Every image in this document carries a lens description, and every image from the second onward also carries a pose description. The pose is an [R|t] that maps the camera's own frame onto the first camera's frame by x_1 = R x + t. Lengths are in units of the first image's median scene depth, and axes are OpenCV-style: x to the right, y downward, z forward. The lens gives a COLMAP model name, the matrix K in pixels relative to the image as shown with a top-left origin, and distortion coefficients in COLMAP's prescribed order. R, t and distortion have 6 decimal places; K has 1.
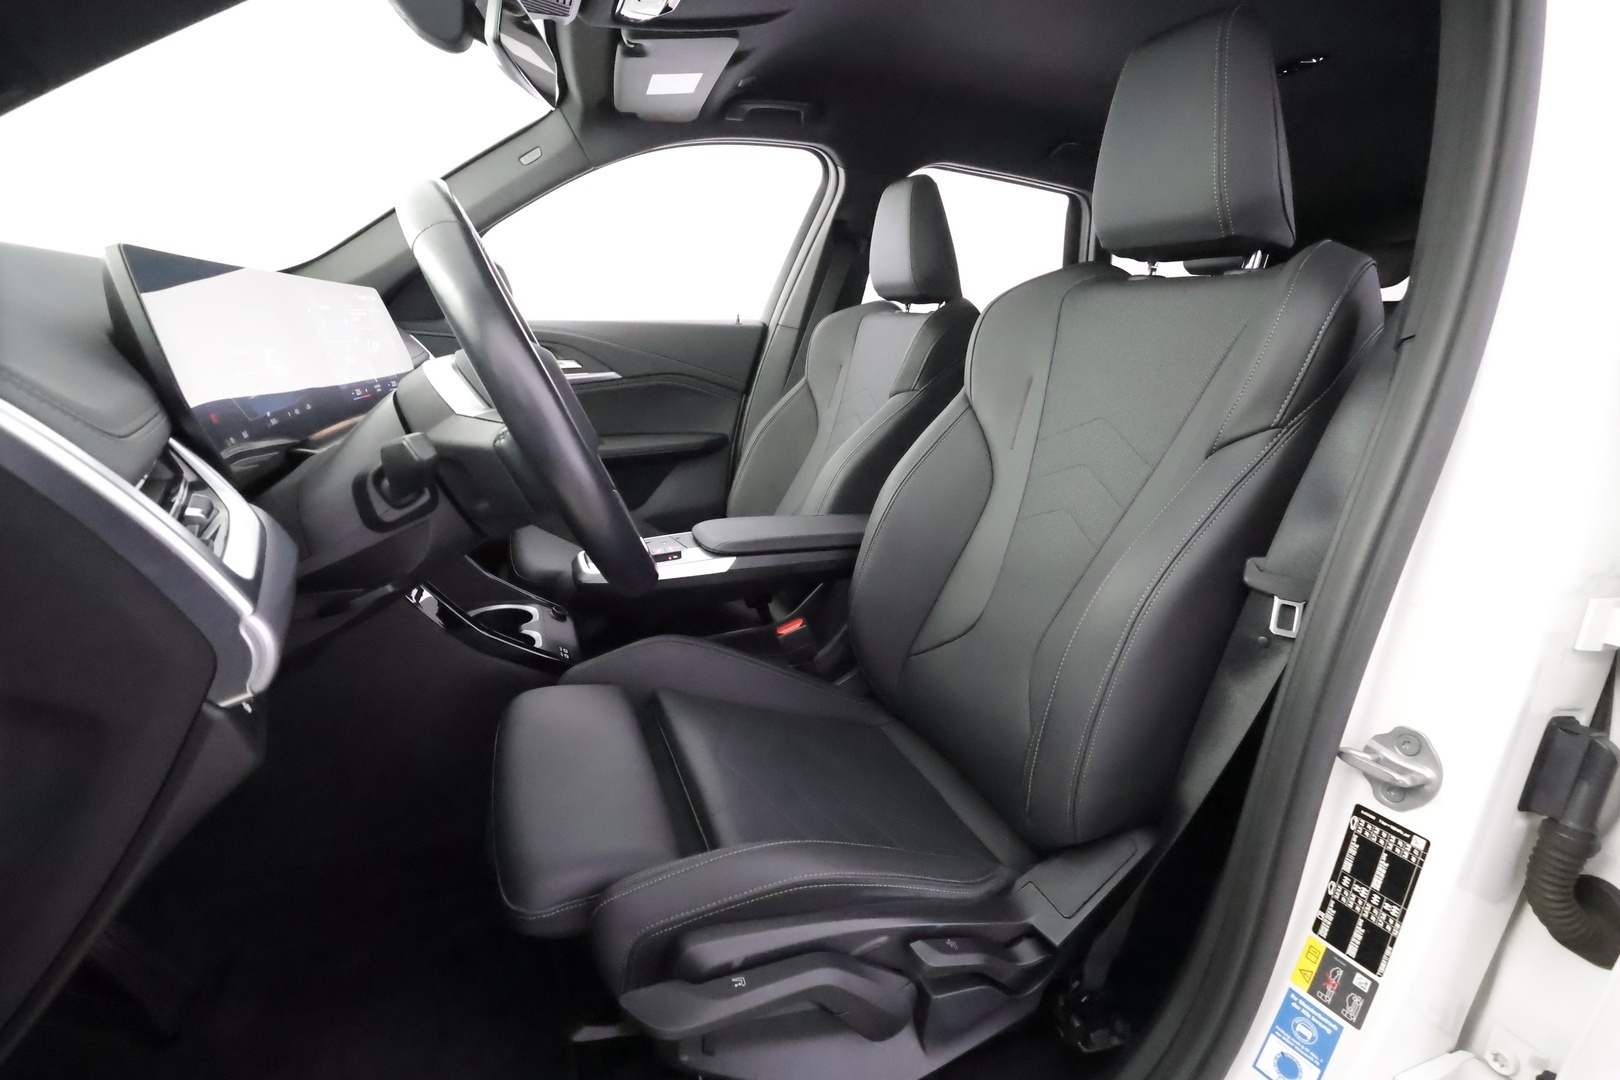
lens RADIAL K [[768.1, 0, 802.1], [0, 768.1, 535.1], [0, 0, 1]] dist [0.002156, 0.000333]
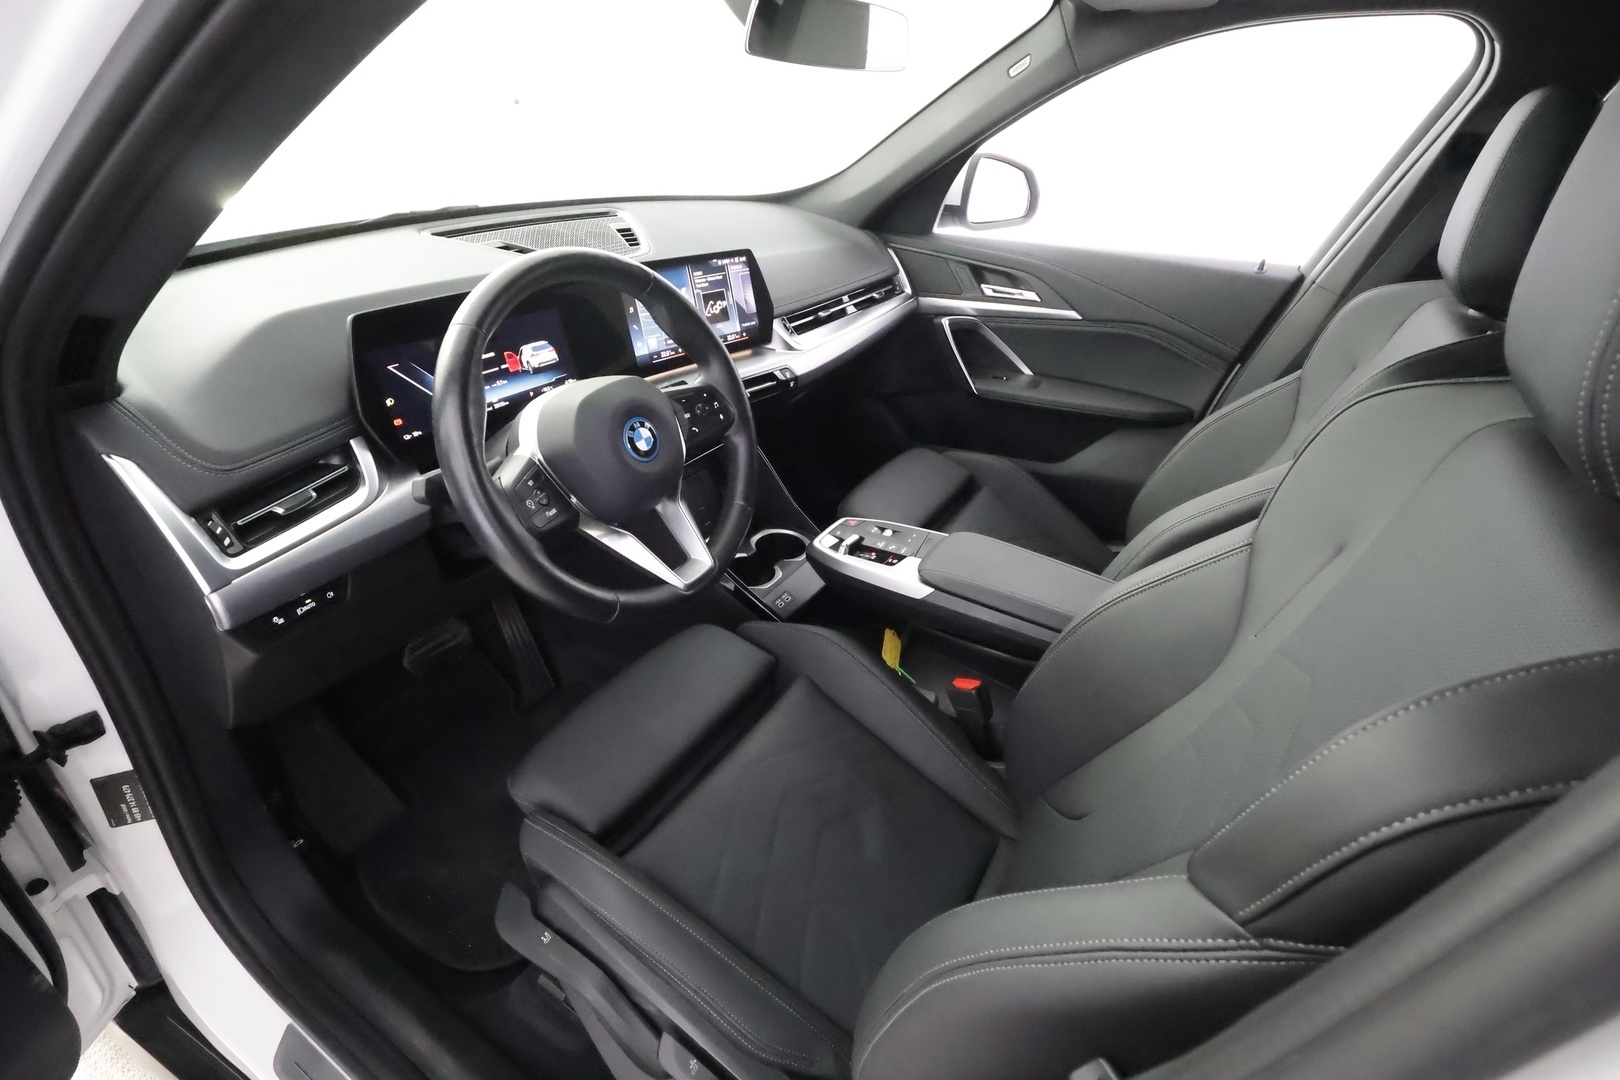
lens RADIAL K [[768.1, 0, 802.1], [0, 768.1, 535.1], [0, 0, 1]] dist [0.002156, 0.000333]
pose [[0.614972, 0.390500, -0.685069, 0.278246], [-0.228021, 0.919720, 0.319564, -0.191337], [0.754862, -0.040313, 0.654644, 0.174952]]
